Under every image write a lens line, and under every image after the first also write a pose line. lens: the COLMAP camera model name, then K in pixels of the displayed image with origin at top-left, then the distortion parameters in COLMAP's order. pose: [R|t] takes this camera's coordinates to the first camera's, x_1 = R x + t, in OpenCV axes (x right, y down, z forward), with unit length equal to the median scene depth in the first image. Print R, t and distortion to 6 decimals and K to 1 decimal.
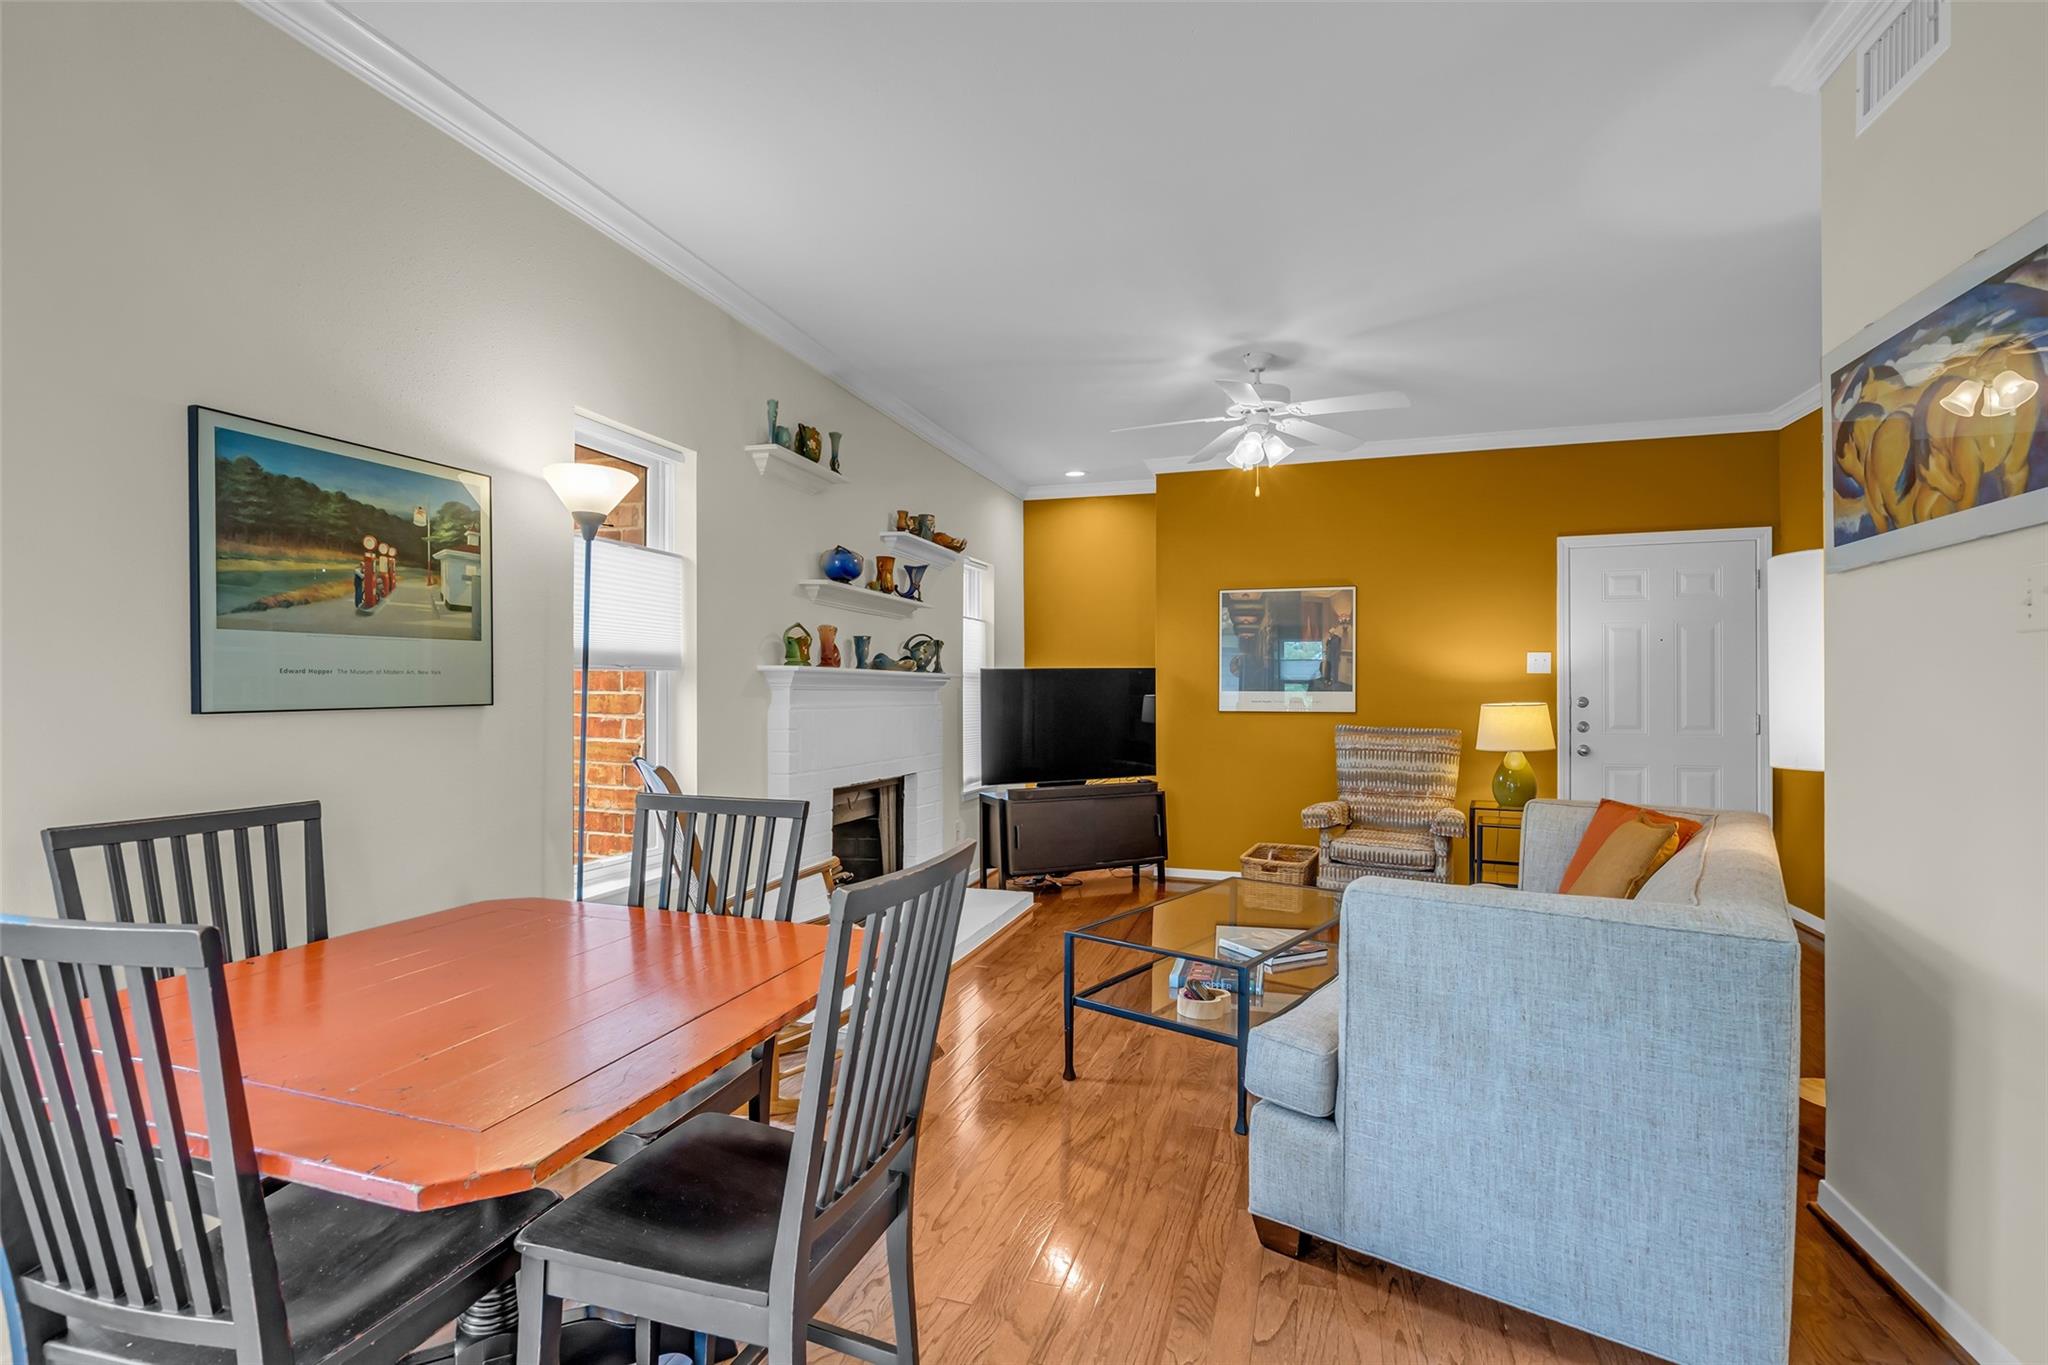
lens RADIAL K [[941.2, 0, 1026.9], [0, 941.2, 690.4], [0, 0, 1]] dist [-0.012956, 0.001331]
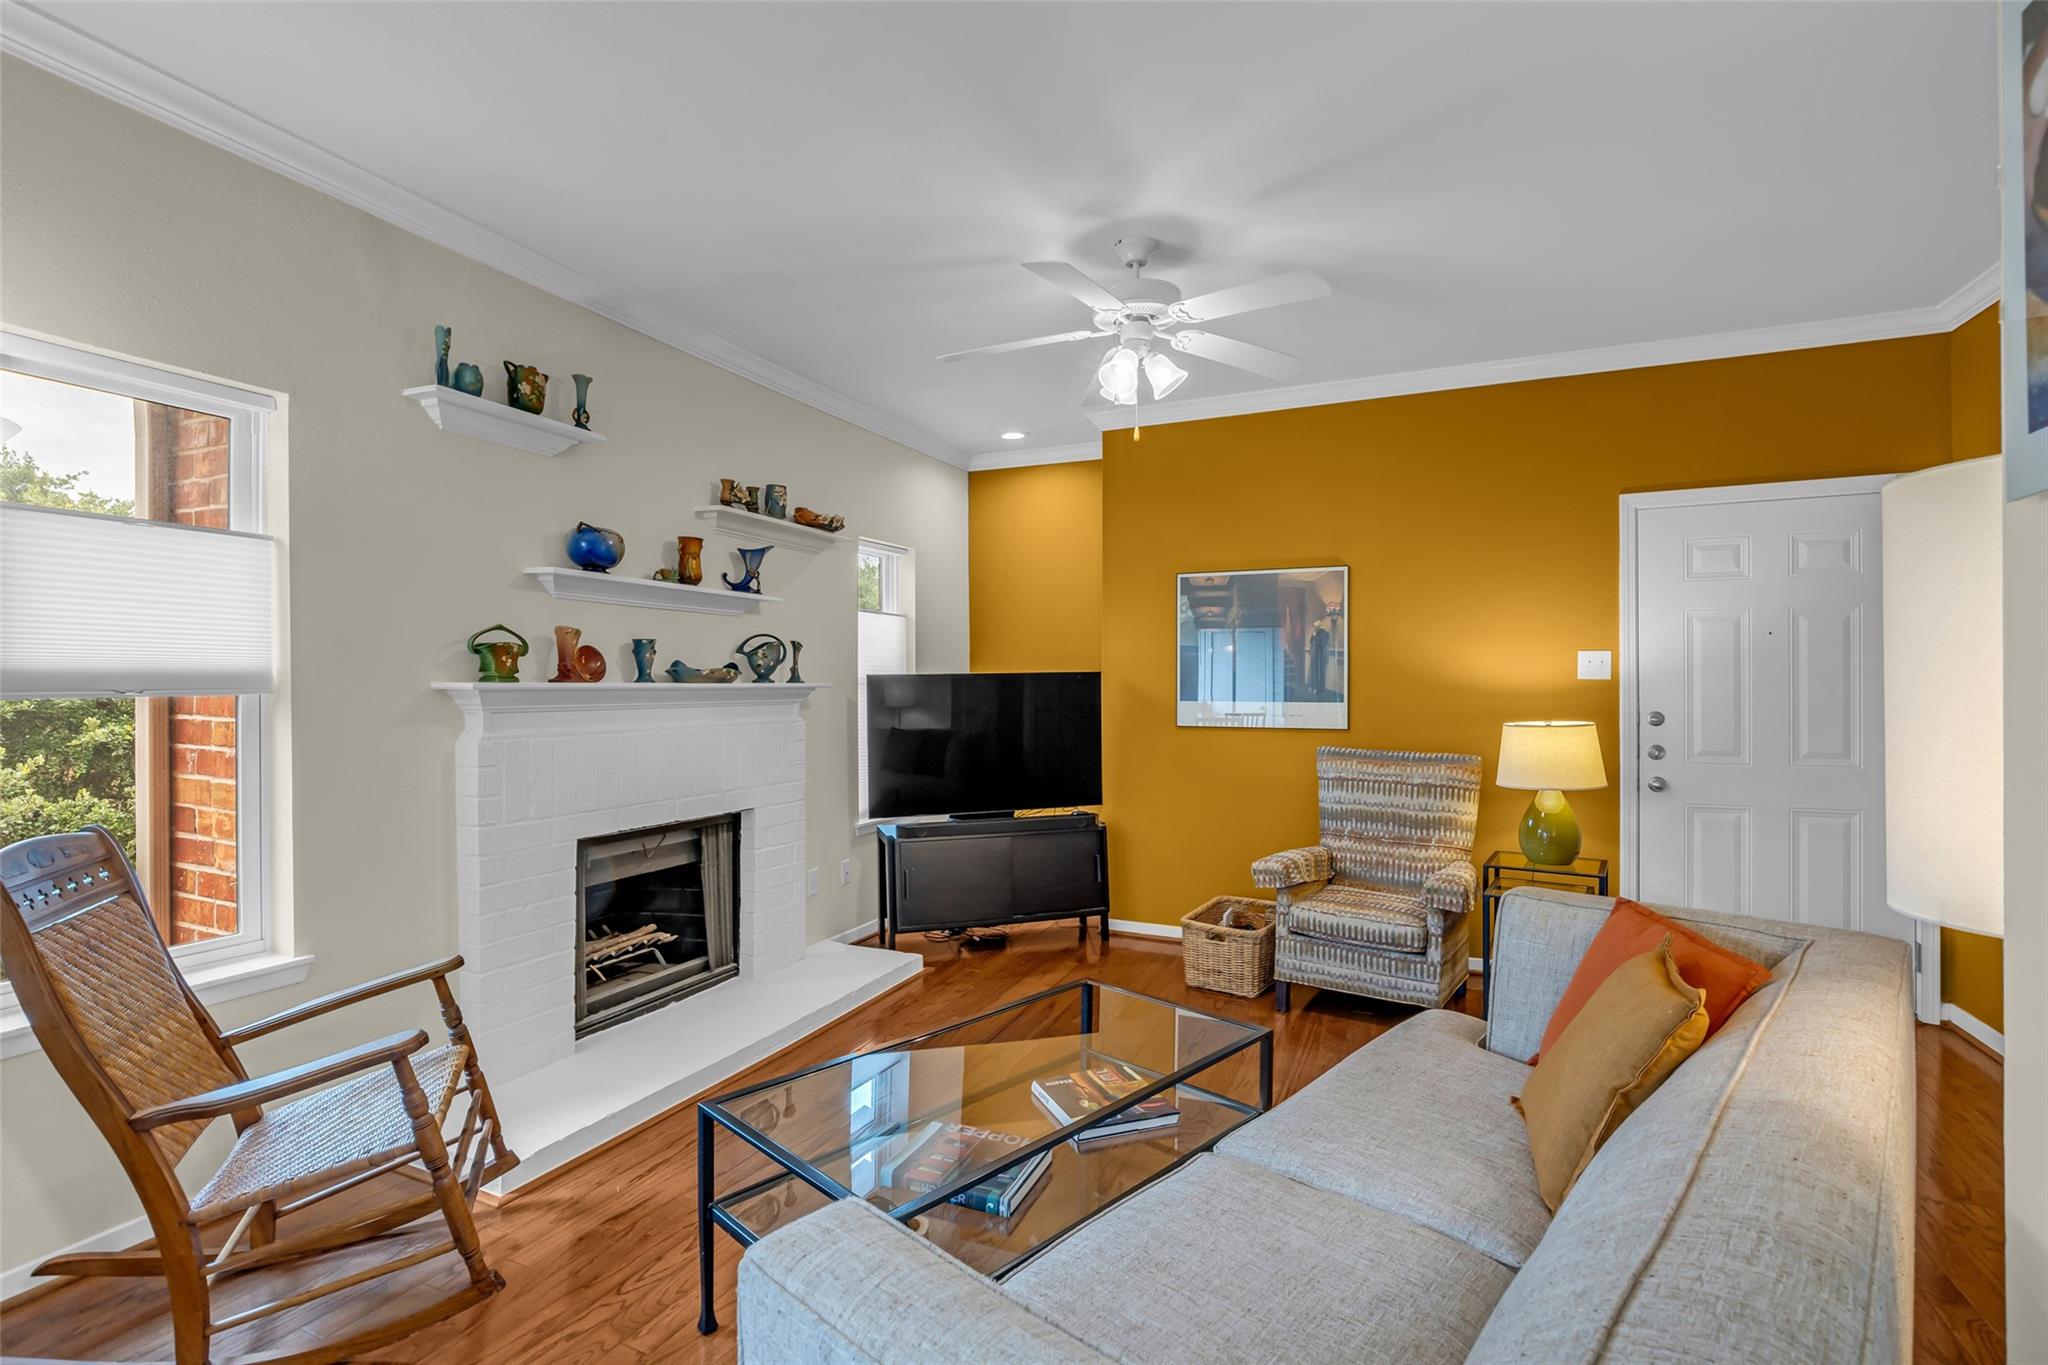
lens RADIAL K [[941.2, 0, 1029.4], [0, 941.2, 682.1], [0, 0, 1]] dist [-0.012956, 0.001331]
pose [[0.993459, -0.003030, -0.114146, 0.197535], [0.003141, 0.999995, 0.000796, -0.018871], [0.114143, -0.001150, 0.993464, 0.225509]]
